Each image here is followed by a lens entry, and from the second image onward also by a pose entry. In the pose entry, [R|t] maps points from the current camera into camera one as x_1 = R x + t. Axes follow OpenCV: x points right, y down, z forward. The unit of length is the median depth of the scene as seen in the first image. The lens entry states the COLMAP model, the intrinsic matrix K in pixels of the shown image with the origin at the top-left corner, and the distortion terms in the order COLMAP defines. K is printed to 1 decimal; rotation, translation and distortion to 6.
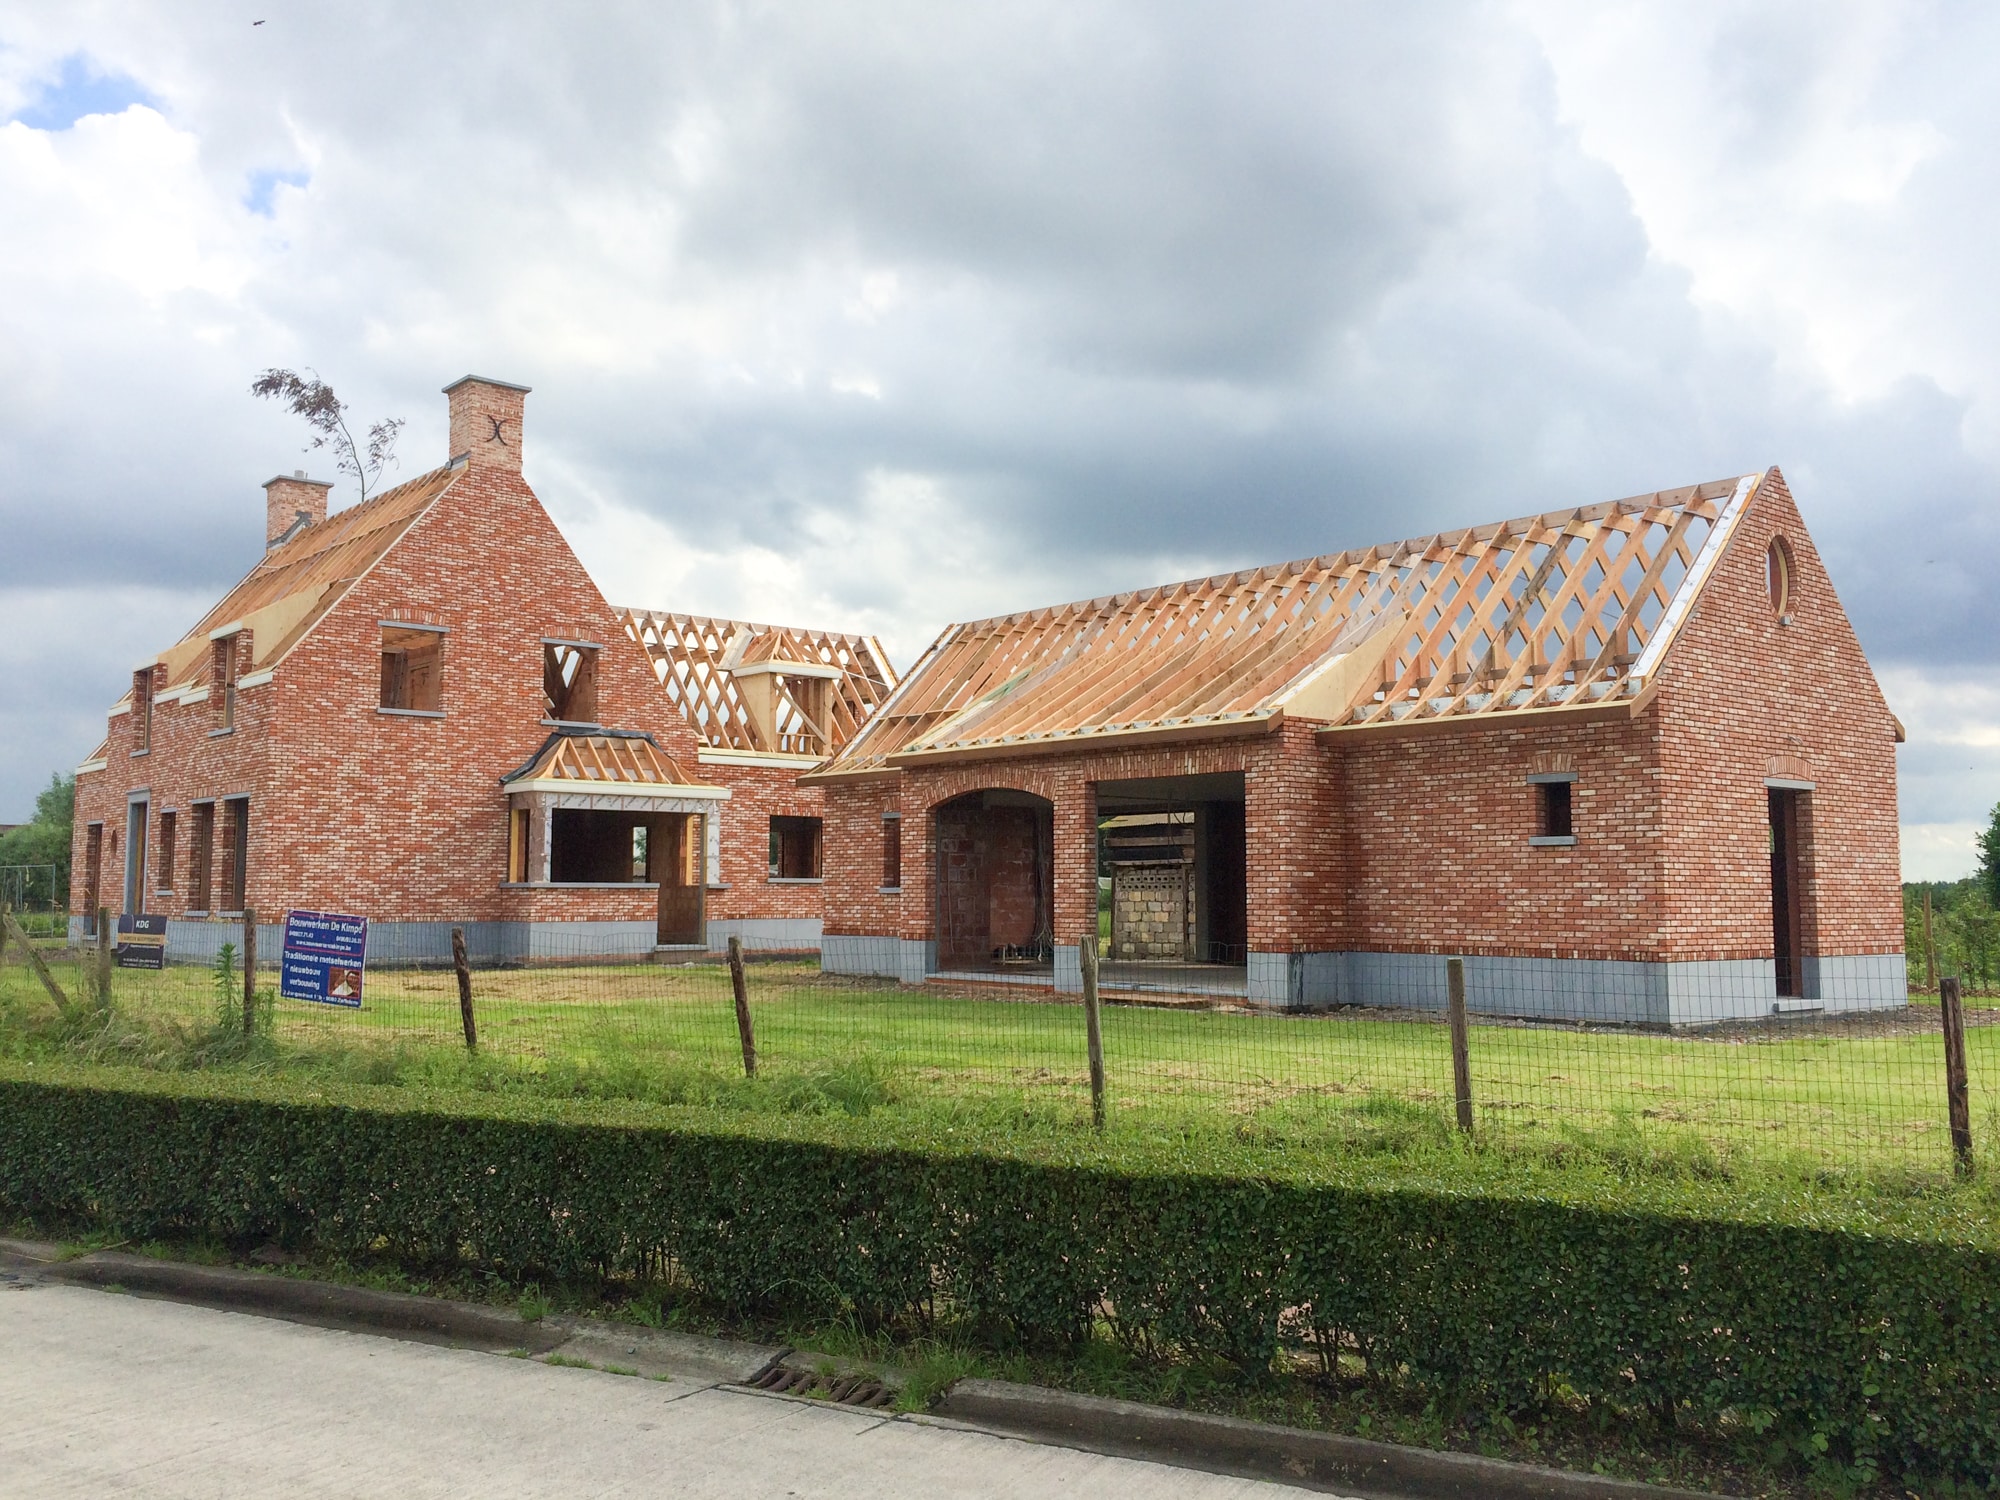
lens RADIAL K [[1744.8, 0, 1043.1], [0, 1744.8, 729.3], [0, 0, 1]] dist [0.046326, 0.001367]
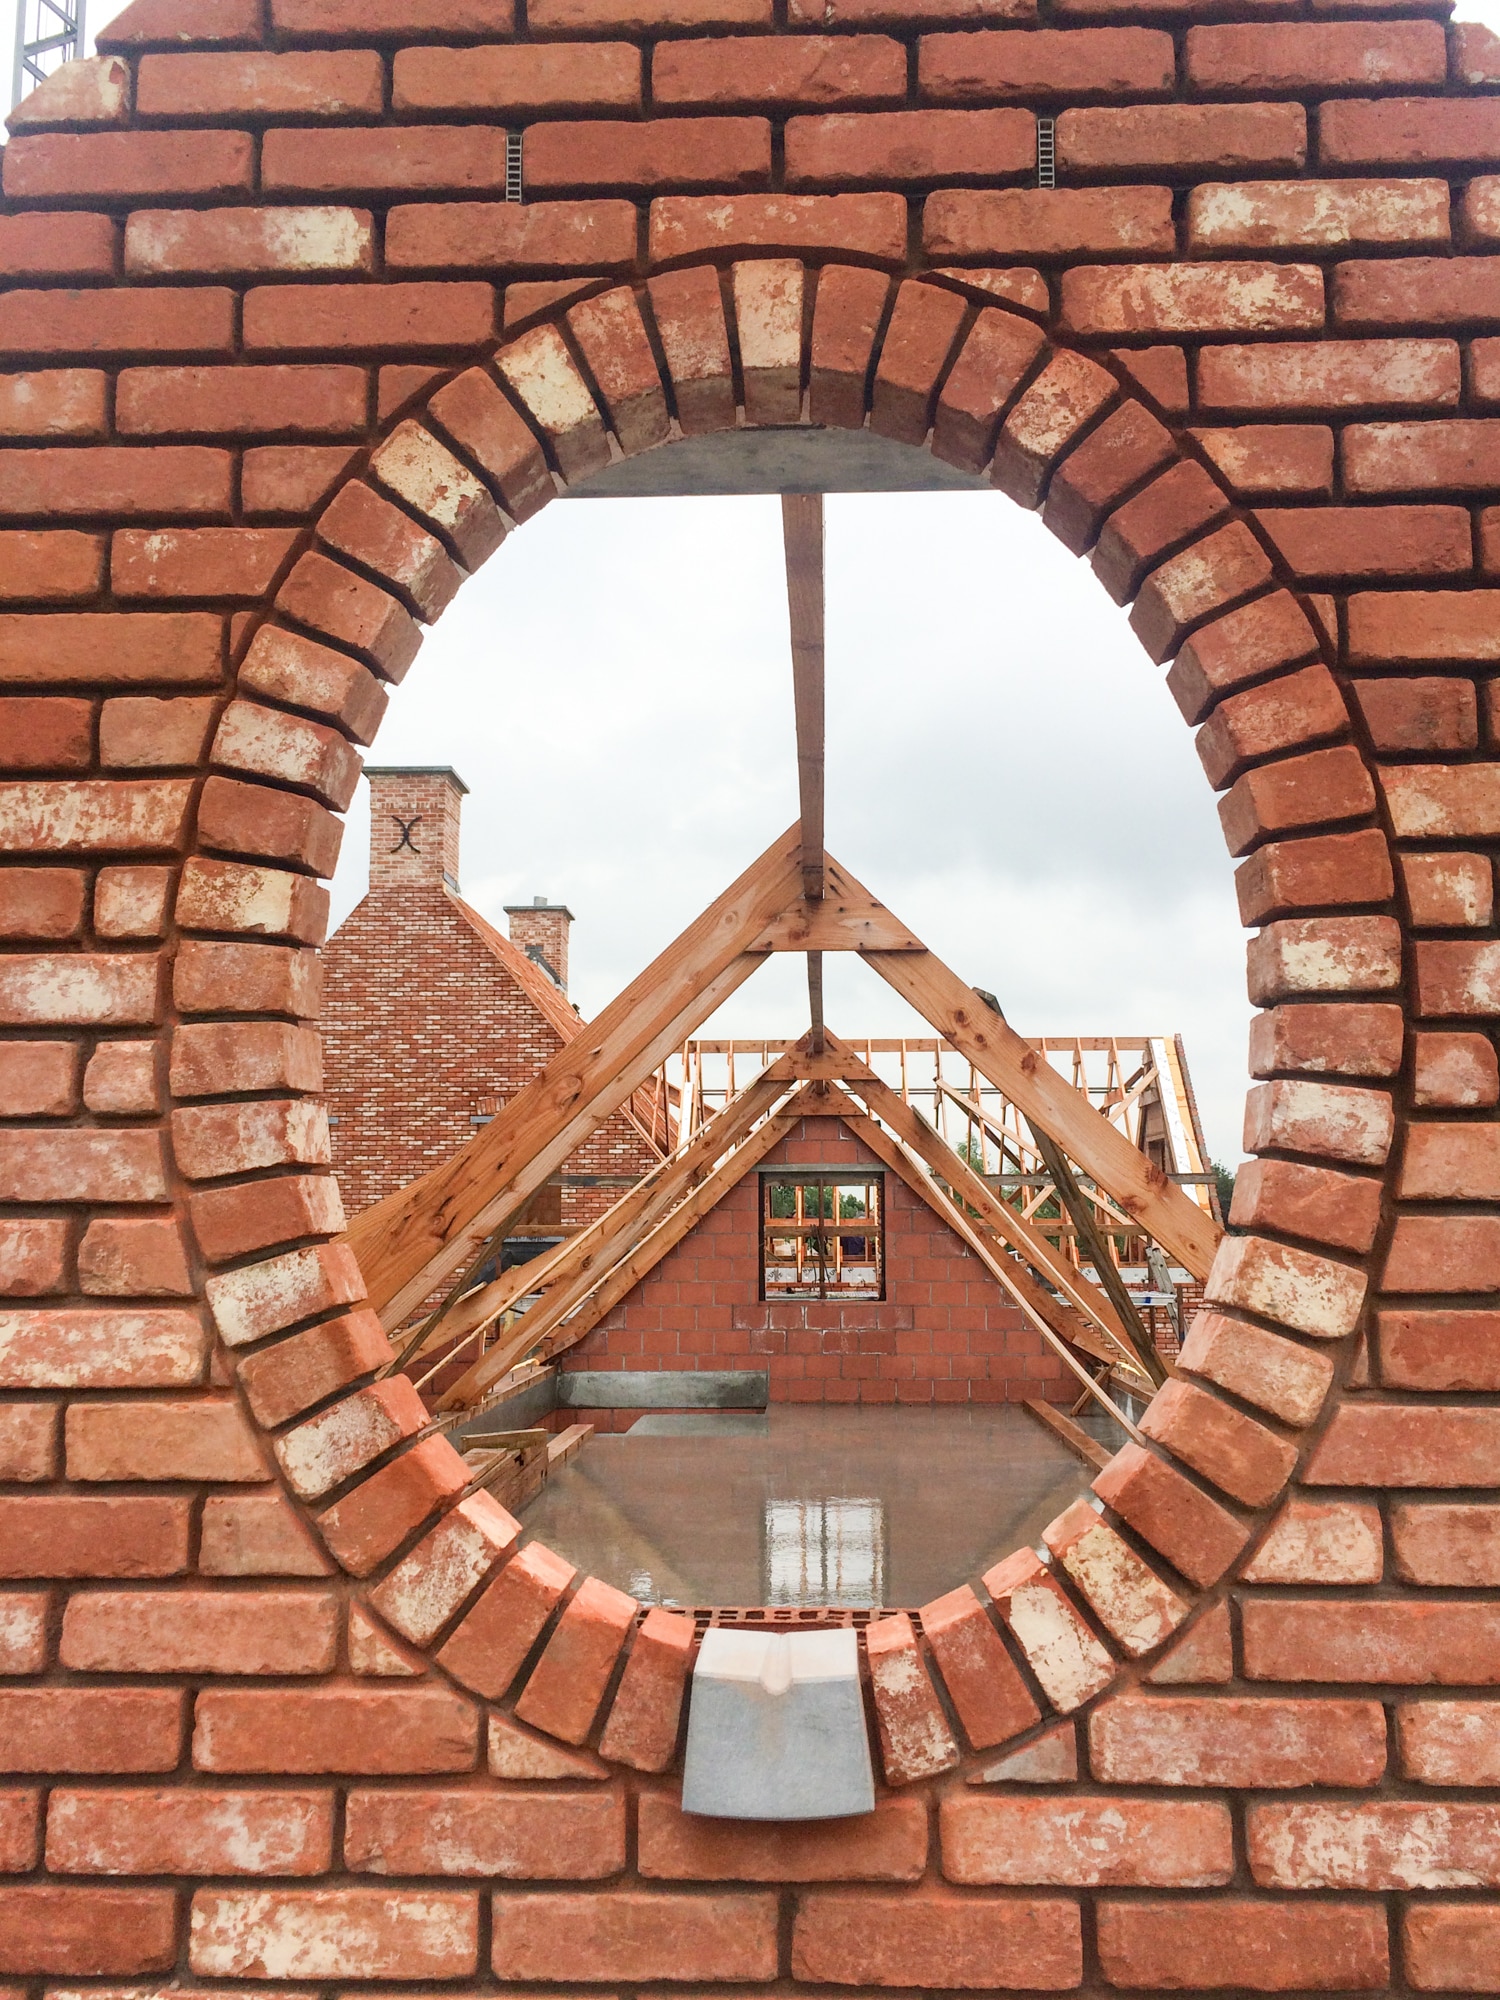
lens RADIAL K [[1744.8, 0, 763.4], [0, 1744.8, 996.9], [0, 0, 1]] dist [0.046326, 0.001367]
pose [[0.724451, -0.091876, -0.683176, 0.297525], [0.069132, 0.995765, -0.060605, -0.052917], [0.685851, -0.003324, 0.727734, 0.610628]]
